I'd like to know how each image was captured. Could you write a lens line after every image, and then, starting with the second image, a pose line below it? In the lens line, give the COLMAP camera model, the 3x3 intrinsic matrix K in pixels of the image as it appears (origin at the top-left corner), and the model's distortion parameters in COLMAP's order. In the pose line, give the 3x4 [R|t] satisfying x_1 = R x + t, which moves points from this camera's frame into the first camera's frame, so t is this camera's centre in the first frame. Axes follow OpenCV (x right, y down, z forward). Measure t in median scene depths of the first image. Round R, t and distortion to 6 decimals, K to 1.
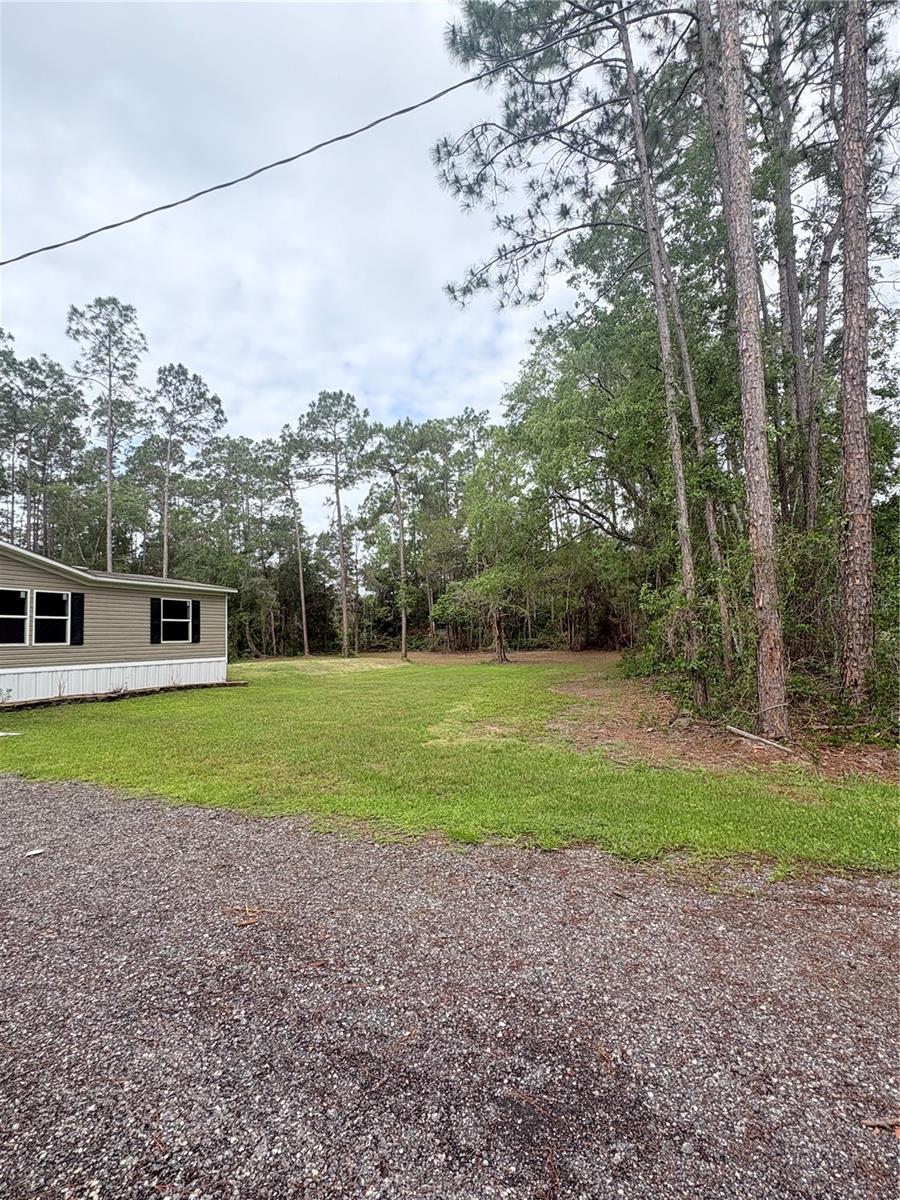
lens RADIAL K [[588.7, 0, 450.0], [0, 588.7, 600.0], [0, 0, 1]] dist [0.001725, 0.000804]
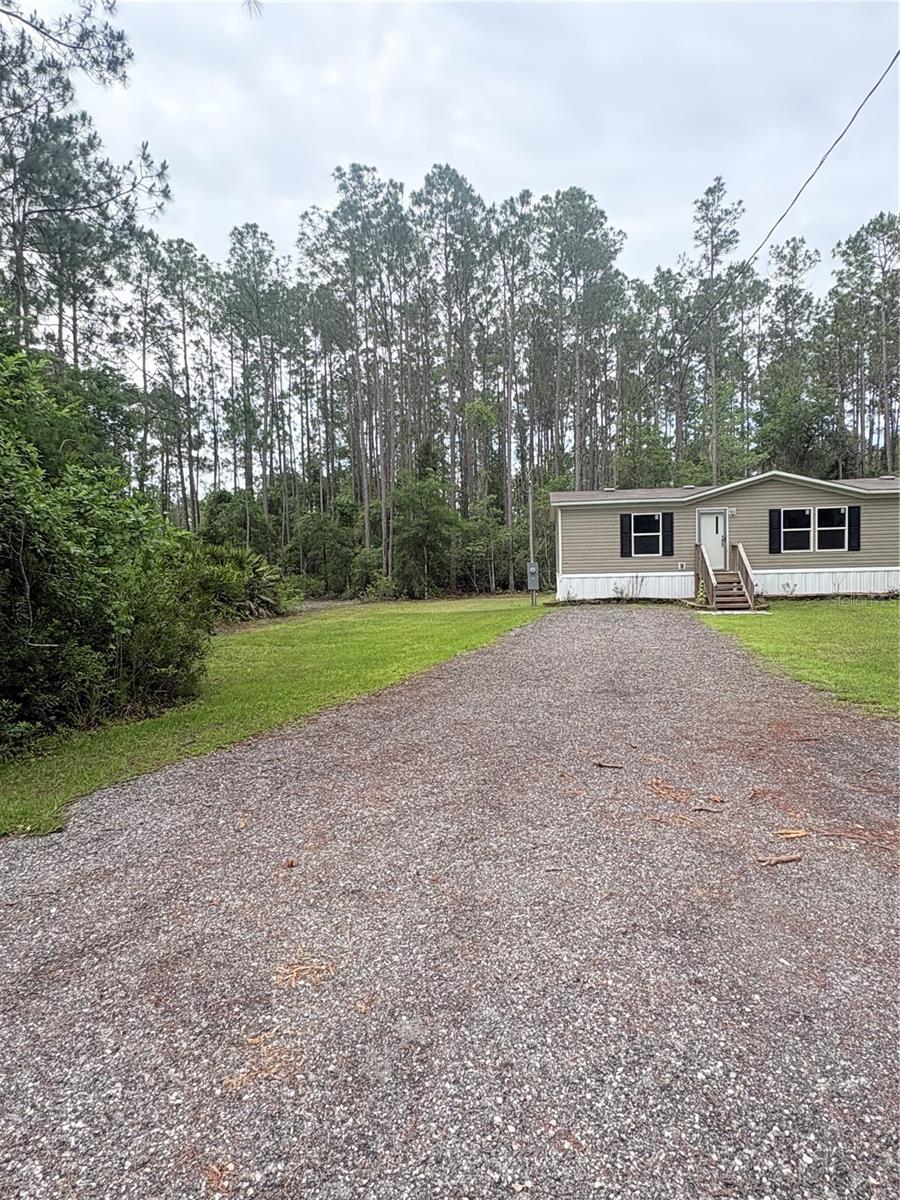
lens RADIAL K [[698.6, 0, 450.0], [0, 698.6, 600.0], [0, 0, 1]] dist [-0.000780, -0.000636]
pose [[0.249255, 0.070299, -0.965883, 0.431174], [0.087227, 0.991678, 0.094686, -0.023658], [0.964502, -0.107852, 0.241048, -0.106322]]
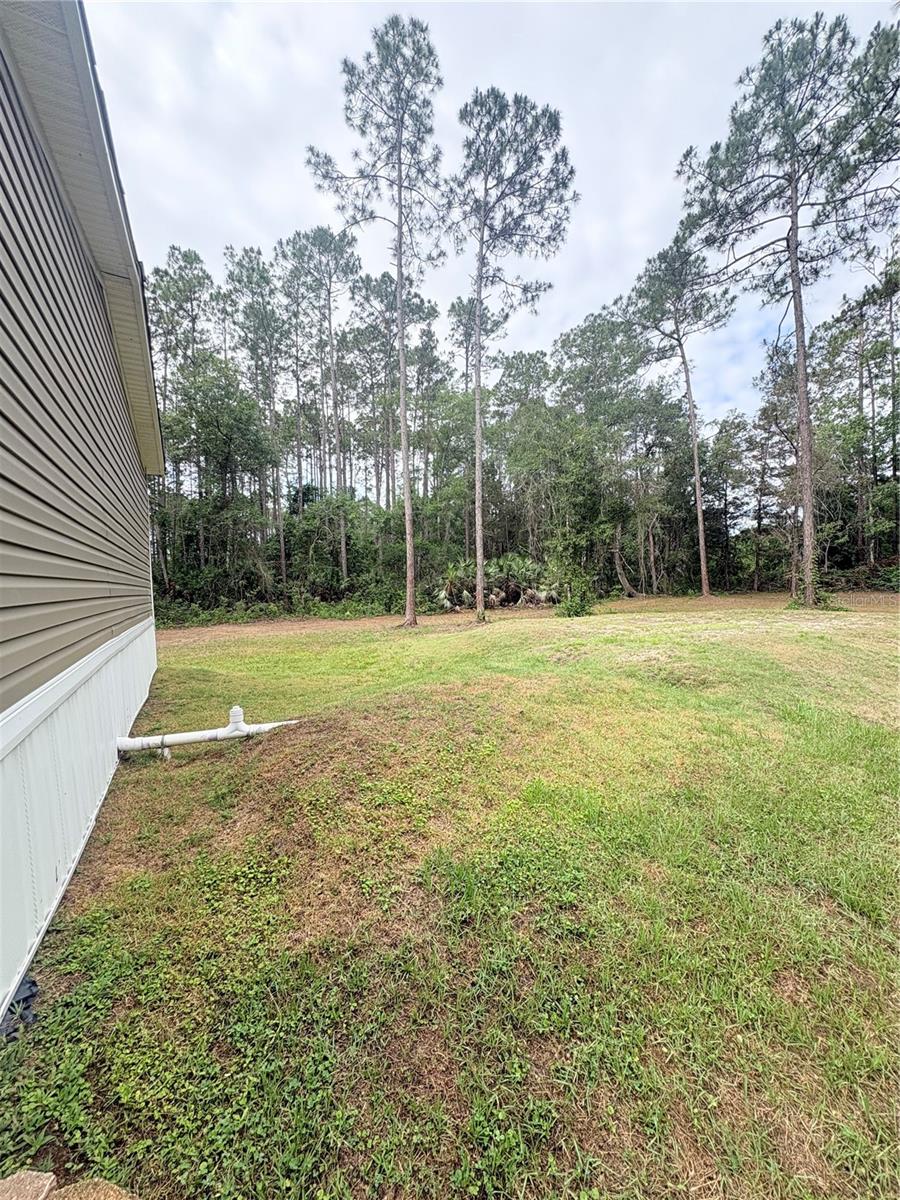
lens RADIAL K [[477.0, 0, 450.0], [0, 477.0, 600.0], [0, 0, 1]] dist [0.003394, -0.000122]
pose [[0.780157, 0.028725, -0.624924, -0.362505], [0.042576, 0.994191, 0.098850, 0.091619], [0.624134, -0.103725, 0.774402, 1.095146]]
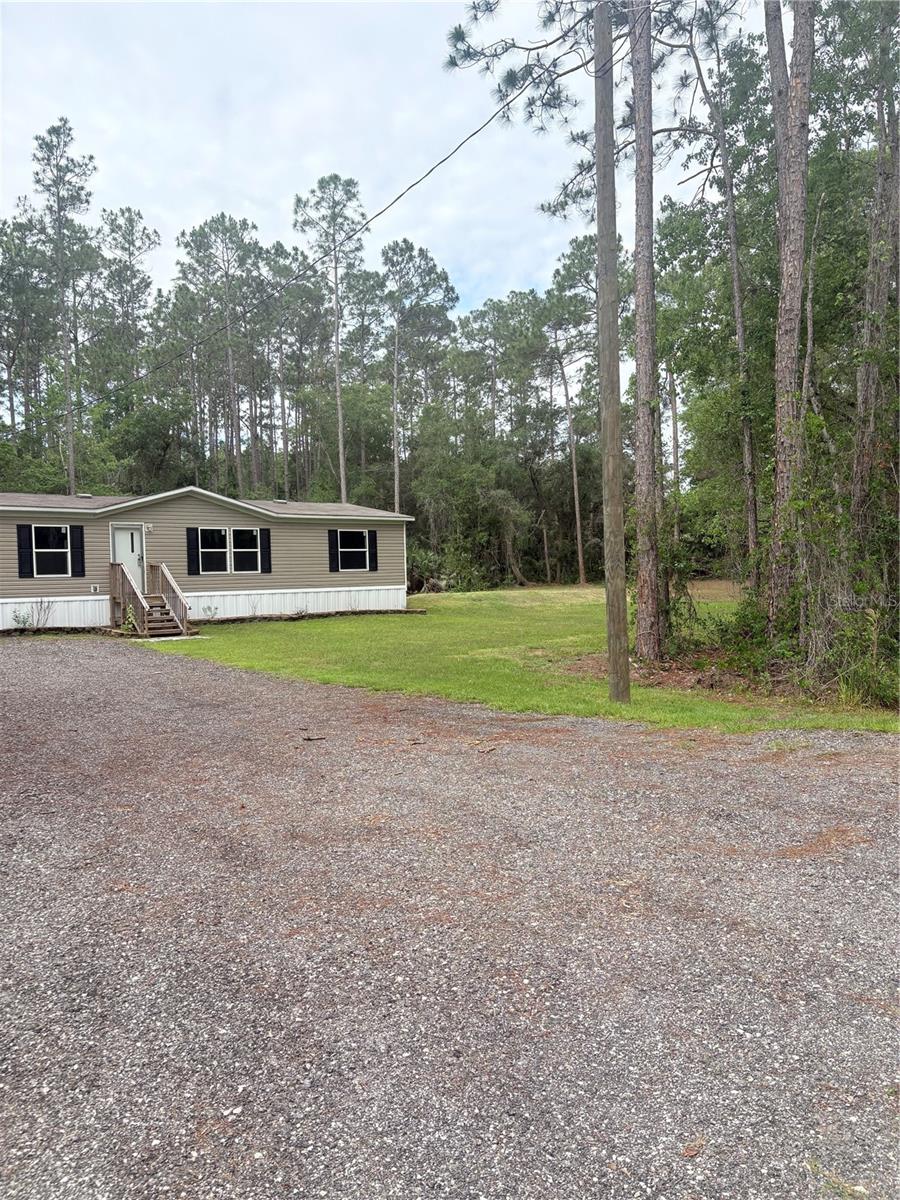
lens RADIAL K [[913.6, 0, 450.0], [0, 913.6, 600.0], [0, 0, 1]] dist [0.049922, -0.056505]
pose [[0.882041, 0.021782, -0.470669, 0.455581], [0.031286, 0.994019, 0.104632, -0.041005], [0.470133, -0.107015, 0.876084, -0.359008]]
